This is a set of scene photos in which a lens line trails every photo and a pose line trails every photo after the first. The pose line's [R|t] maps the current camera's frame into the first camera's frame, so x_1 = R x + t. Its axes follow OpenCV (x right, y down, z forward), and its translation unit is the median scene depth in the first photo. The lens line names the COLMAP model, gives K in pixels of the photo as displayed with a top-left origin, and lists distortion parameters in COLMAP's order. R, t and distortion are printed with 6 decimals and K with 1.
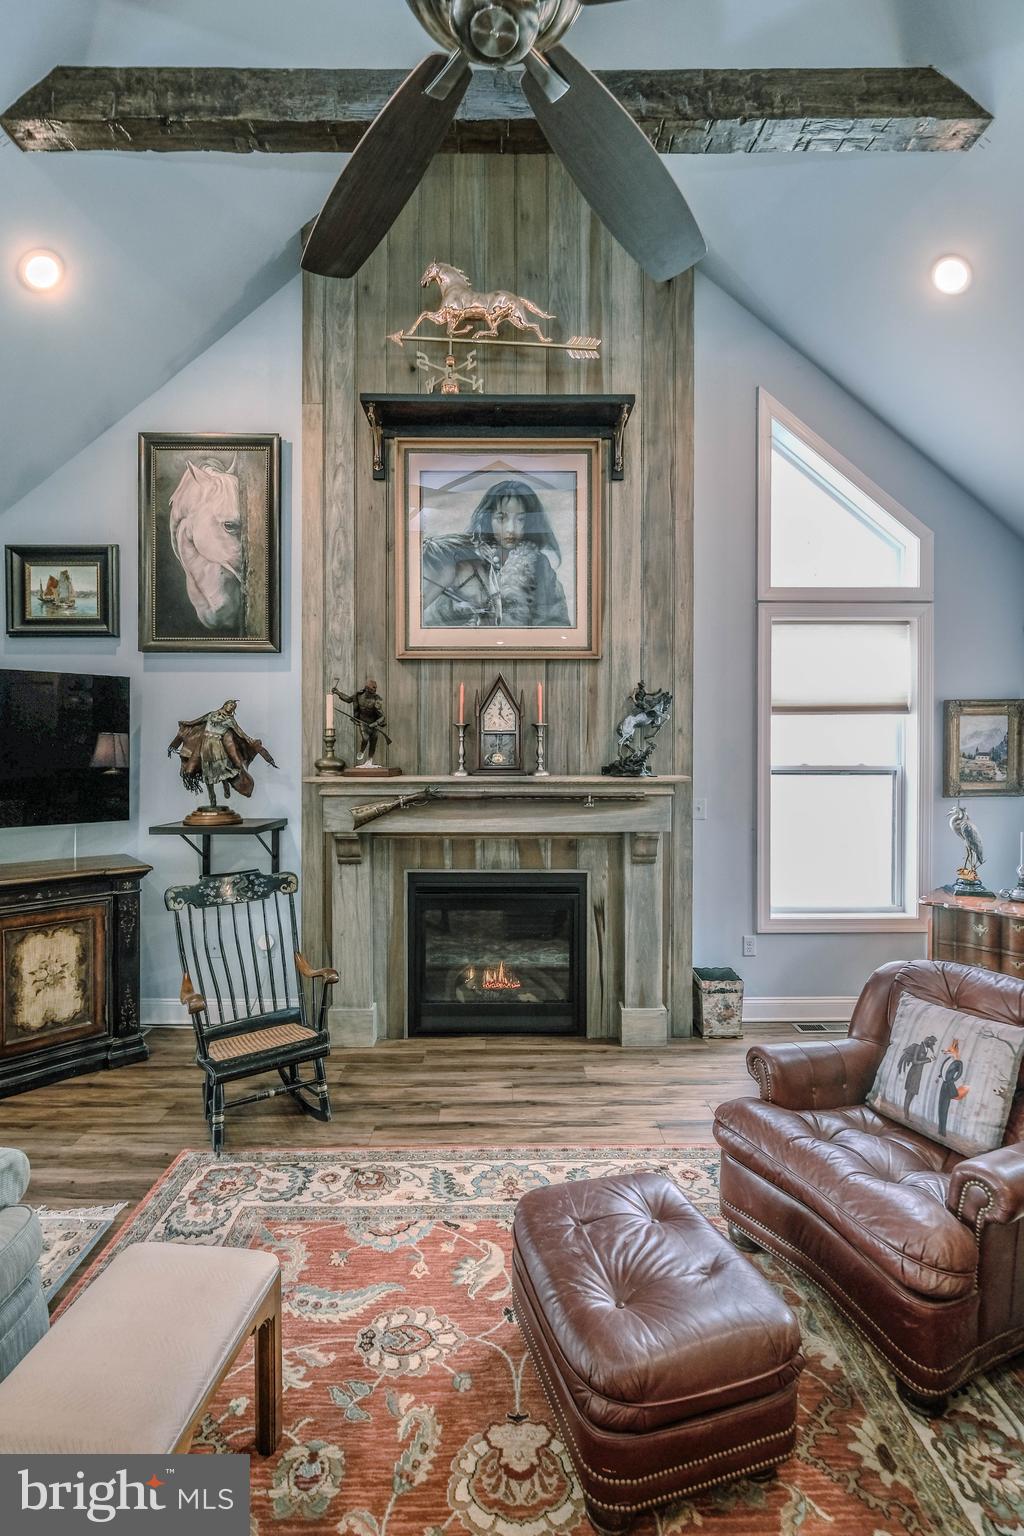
lens RADIAL K [[696.8, 0, 512.2], [0, 696.8, 753.8], [0, 0, 1]] dist [-0.002300, 0.000355]
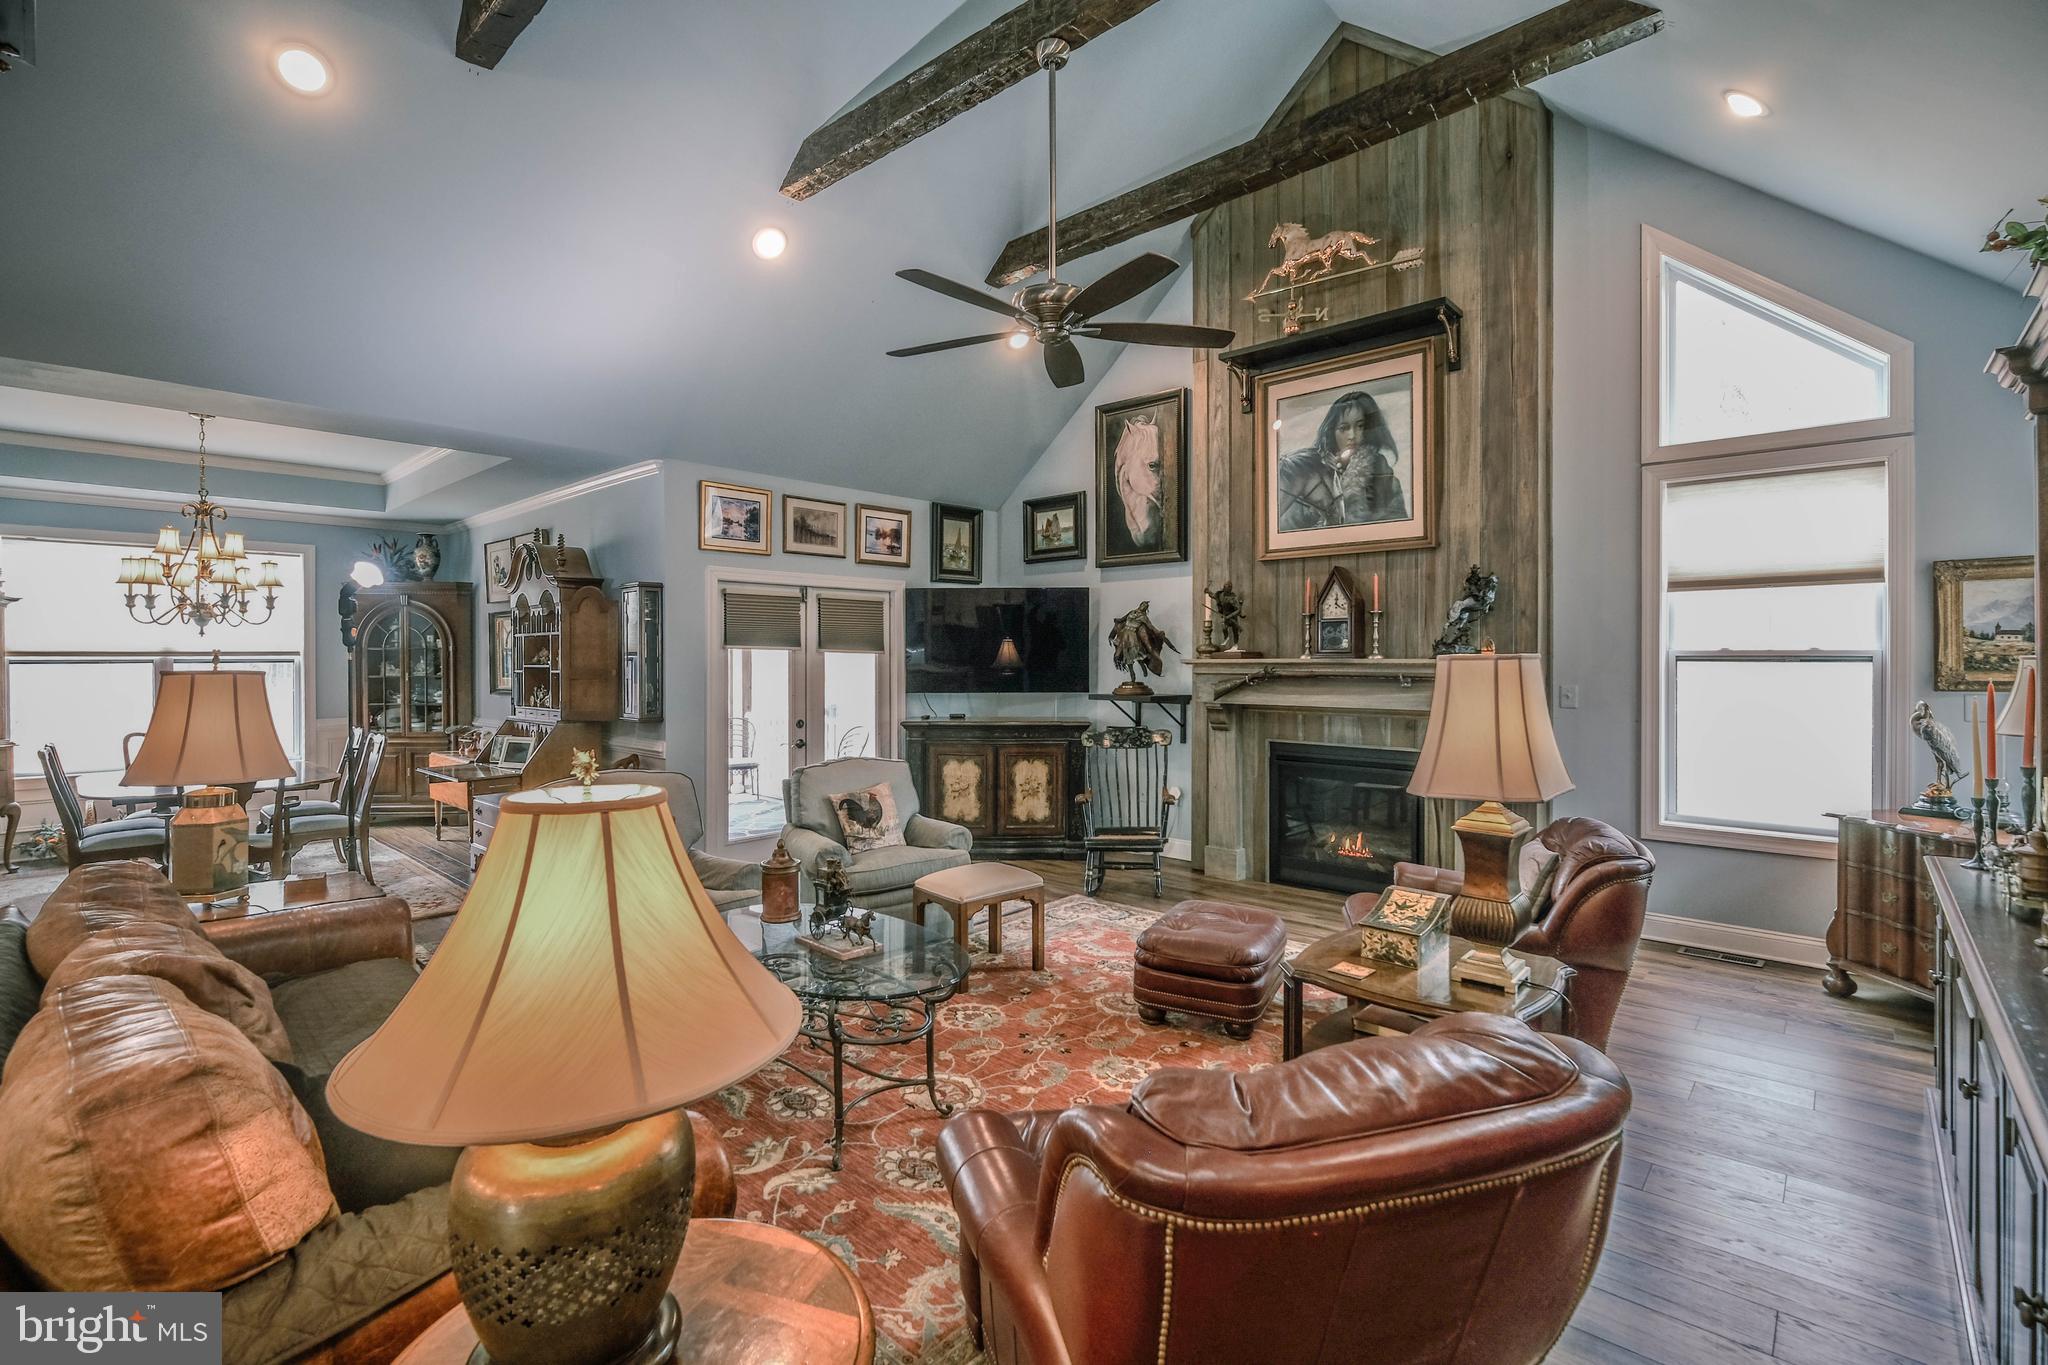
lens RADIAL K [[927.4, 0, 1029.3], [0, 927.4, 658.1], [0, 0, 1]] dist [-0.003913, -0.000686]
pose [[0.730942, 0.000049, -0.682440, 0.623075], [-0.004203, 0.999981, -0.004430, 0.038184], [0.682427, 0.006106, 0.730929, -0.420102]]
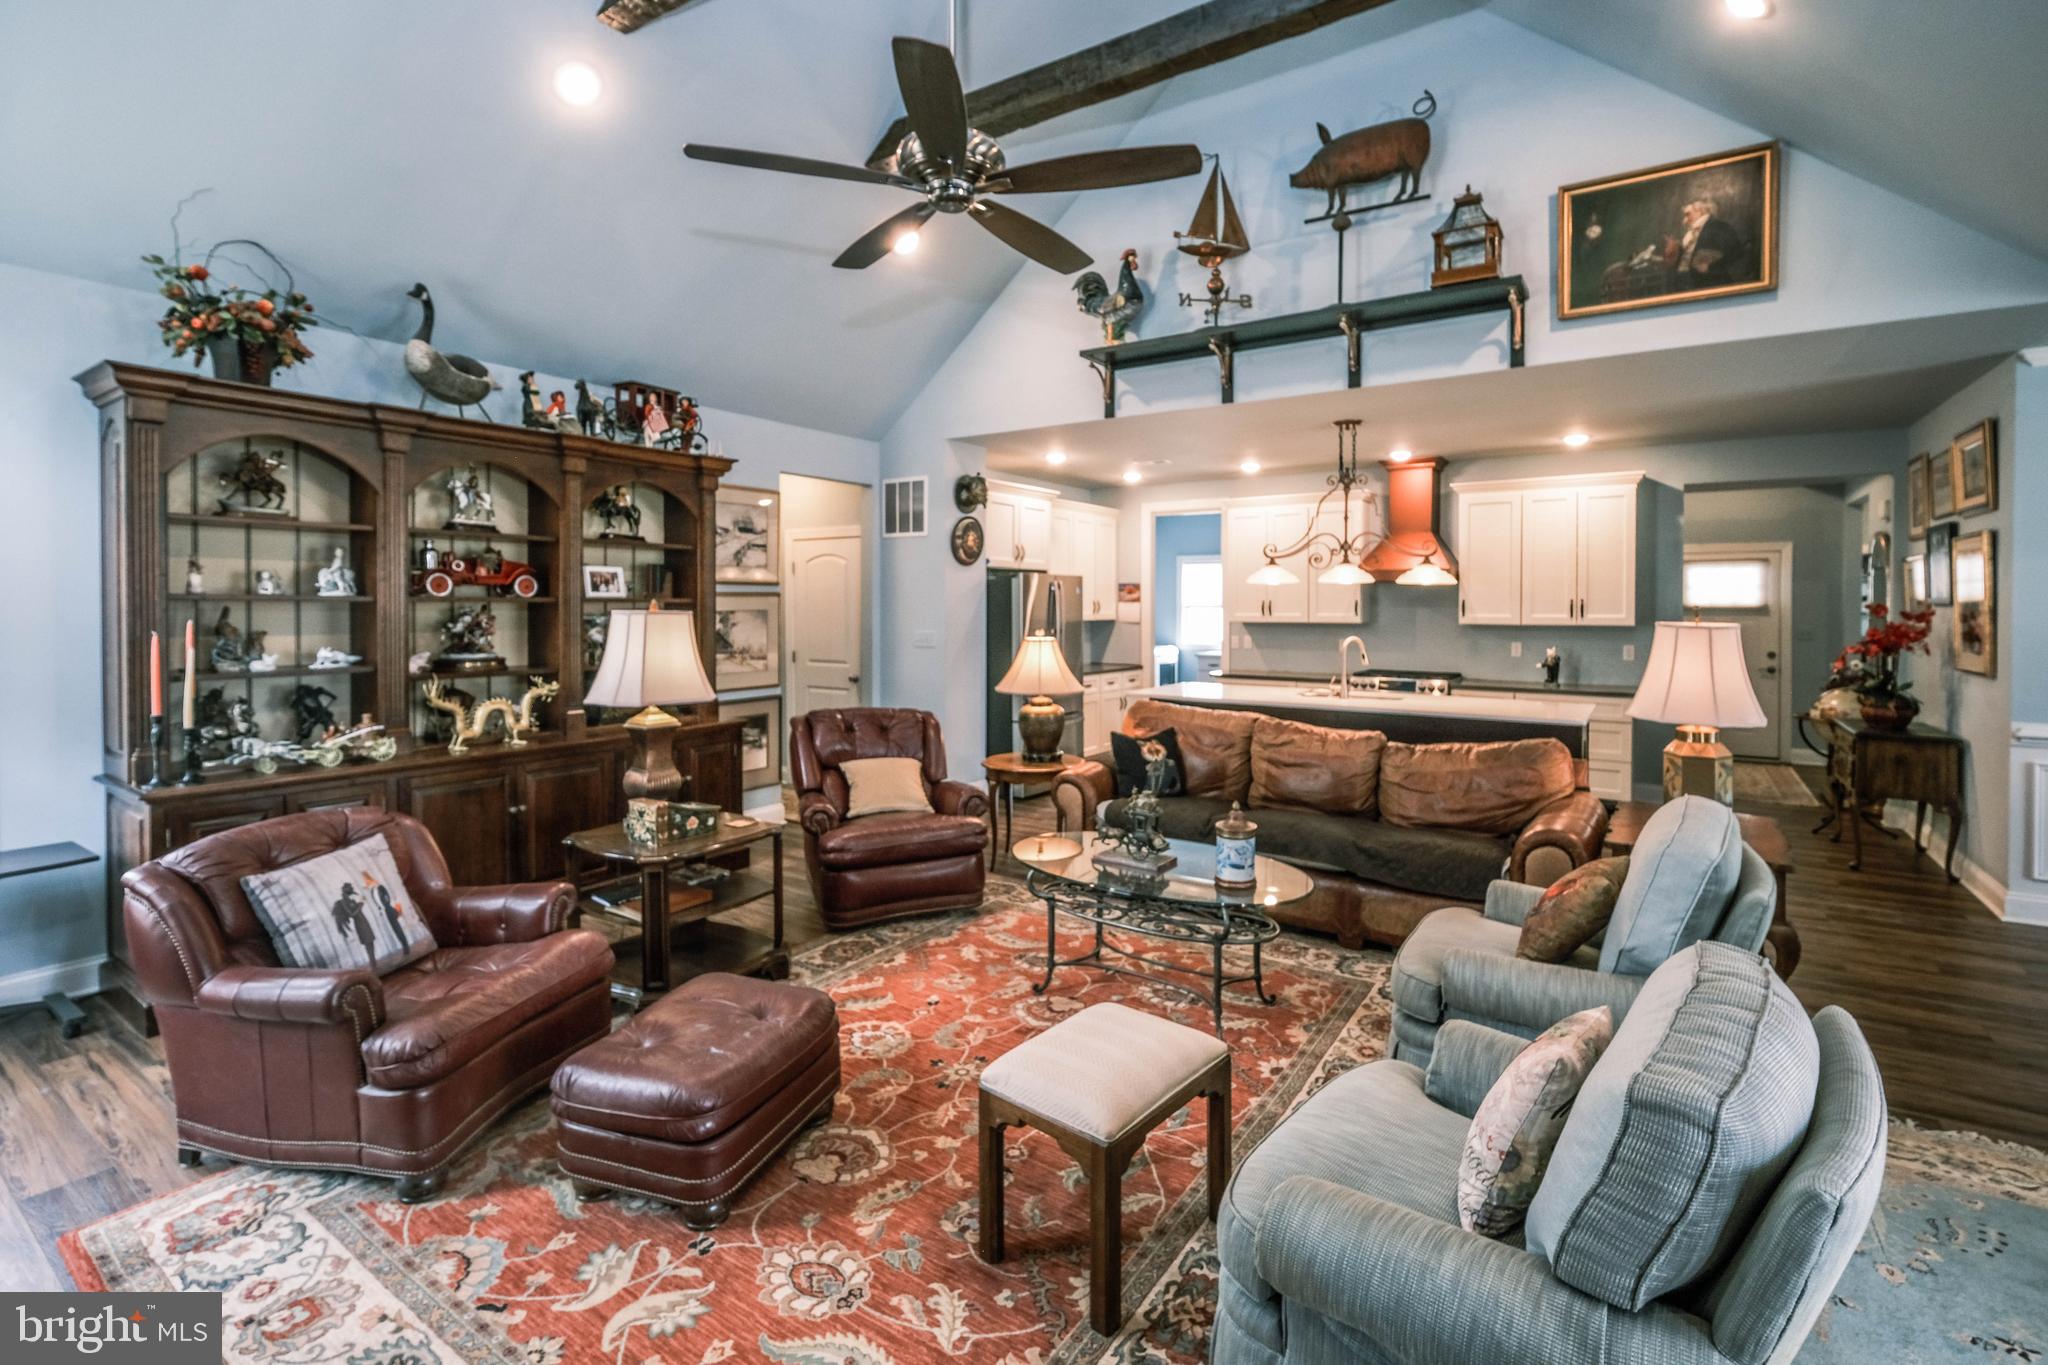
lens RADIAL K [[913.5, 0, 1041.4], [0, 913.5, 612.2], [0, 0, 1]] dist [-0.000827, 0.000015]
pose [[-0.821380, -0.005788, 0.570352, -0.482784], [0.004815, 0.999843, 0.017080, 0.019750], [-0.570361, 0.016776, -0.821223, 0.847845]]
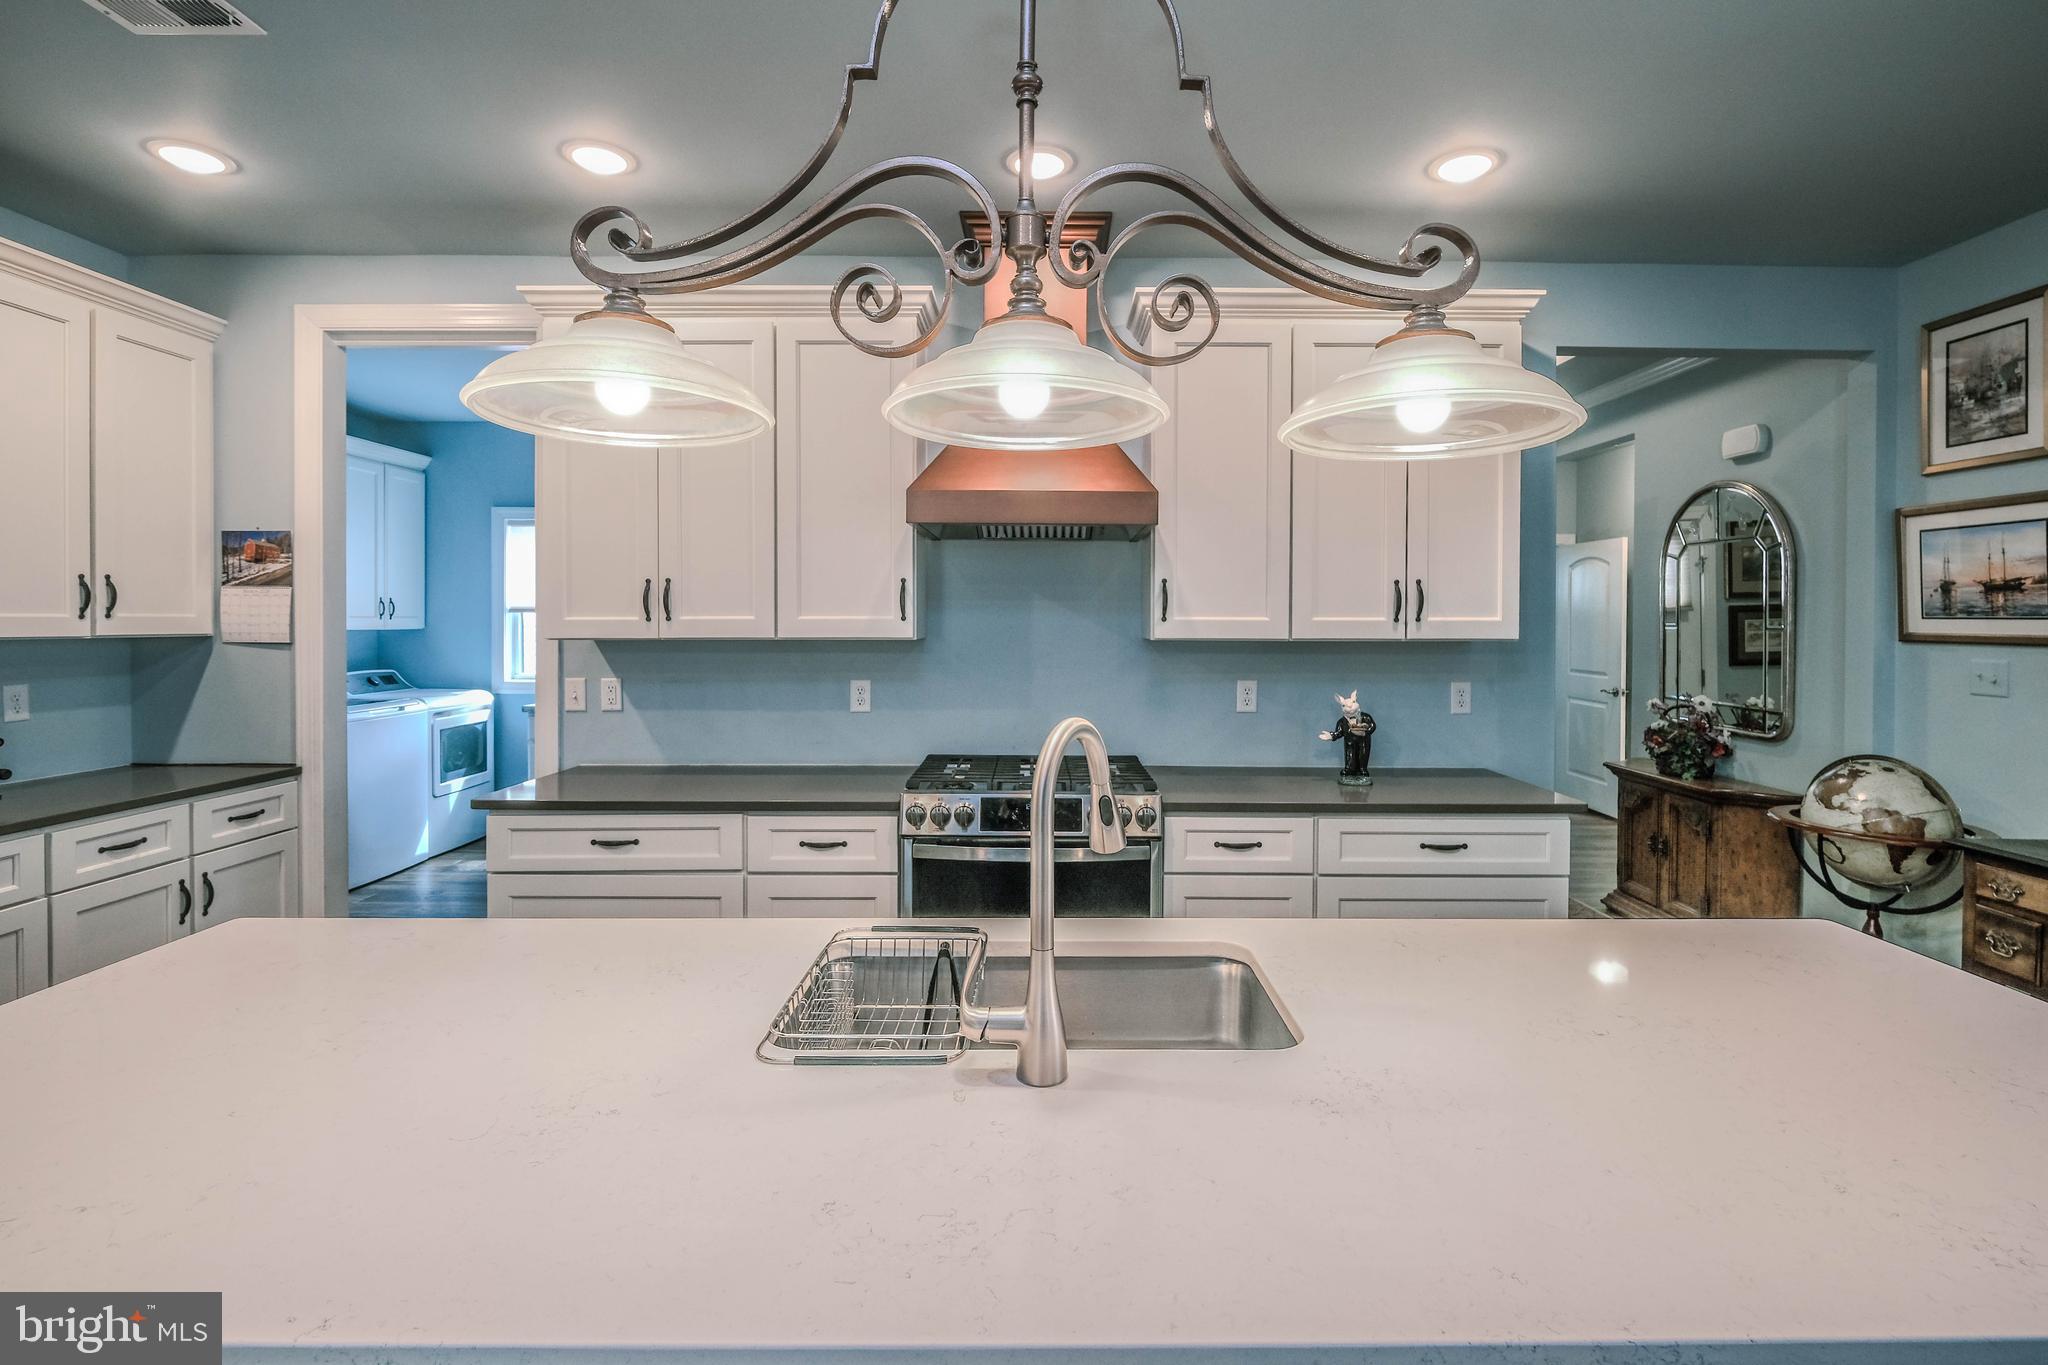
lens RADIAL K [[897.2, 0, 1074.5], [0, 897.2, 640.0], [0, 0, 1]] dist [-0.003548, -0.001123]
pose [[-0.999990, -0.003577, -0.002665, -0.040370], [-0.003668, 0.999378, 0.035061, 0.055615], [0.002538, 0.035071, -0.999382, -0.468207]]
